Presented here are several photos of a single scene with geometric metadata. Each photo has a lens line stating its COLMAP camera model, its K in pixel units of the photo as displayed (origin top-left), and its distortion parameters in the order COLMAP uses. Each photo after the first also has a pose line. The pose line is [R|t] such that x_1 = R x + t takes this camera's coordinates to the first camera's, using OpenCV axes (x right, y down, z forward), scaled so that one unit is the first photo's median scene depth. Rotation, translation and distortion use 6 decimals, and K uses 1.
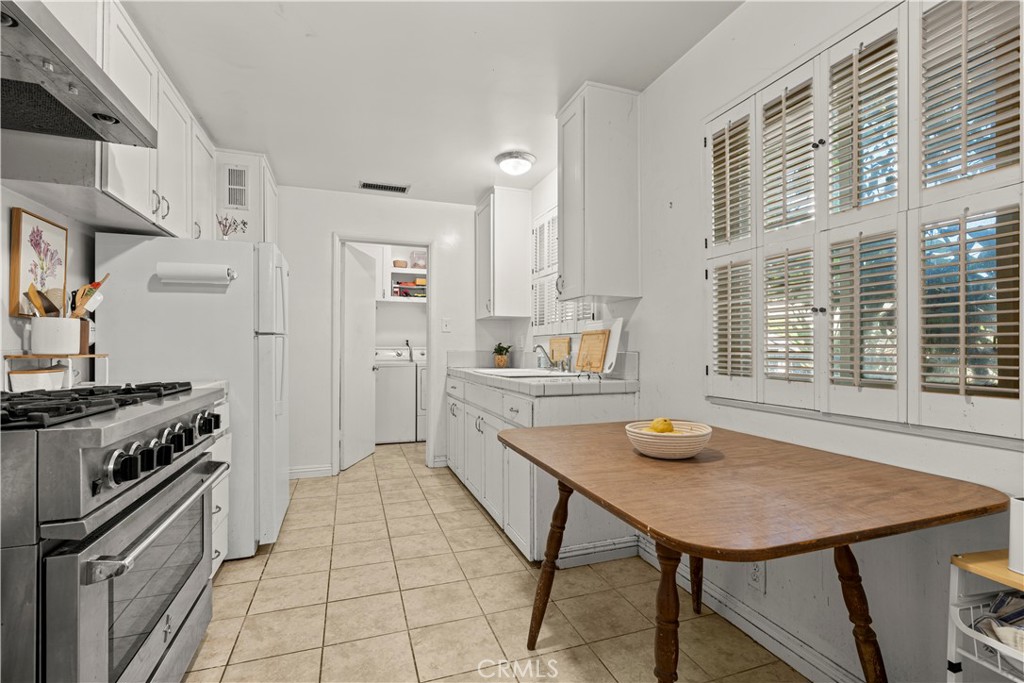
lens RADIAL K [[467.5, 0, 513.3], [0, 467.5, 347.5], [0, 0, 1]] dist [-0.002248, 0.001184]
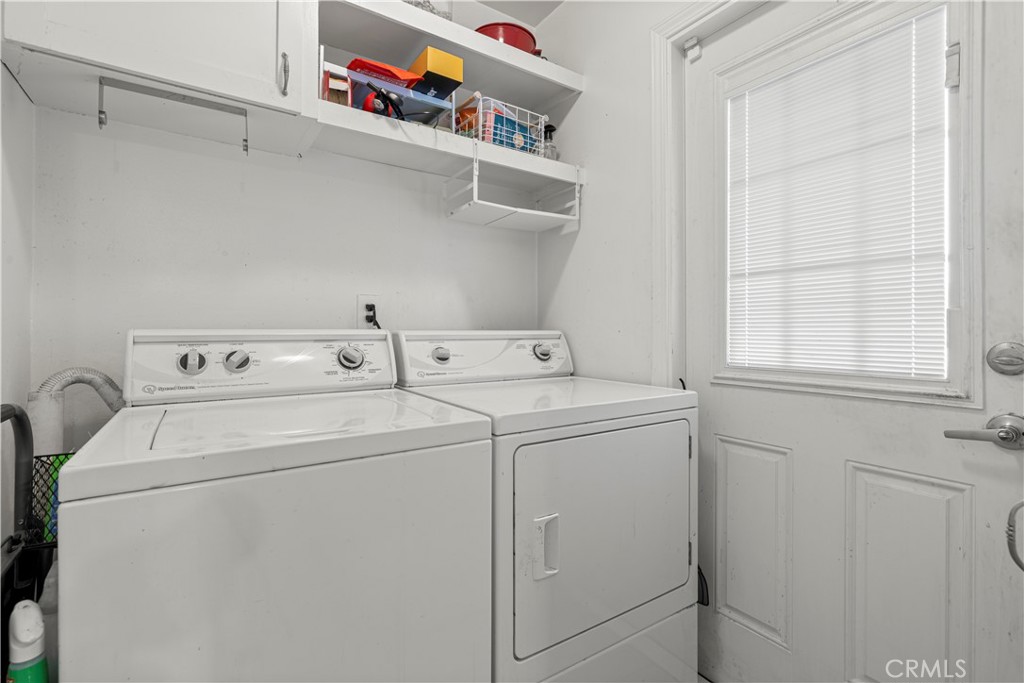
lens RADIAL K [[457.6, 0, 510.0], [0, 457.6, 330.5], [0, 0, 1]] dist [-0.004589, -0.000045]
pose [[0.968943, -0.003442, 0.247259, -0.557372], [0.003219, 0.999994, 0.001305, -0.001895], [-0.247262, -0.000469, 0.968949, 1.883448]]
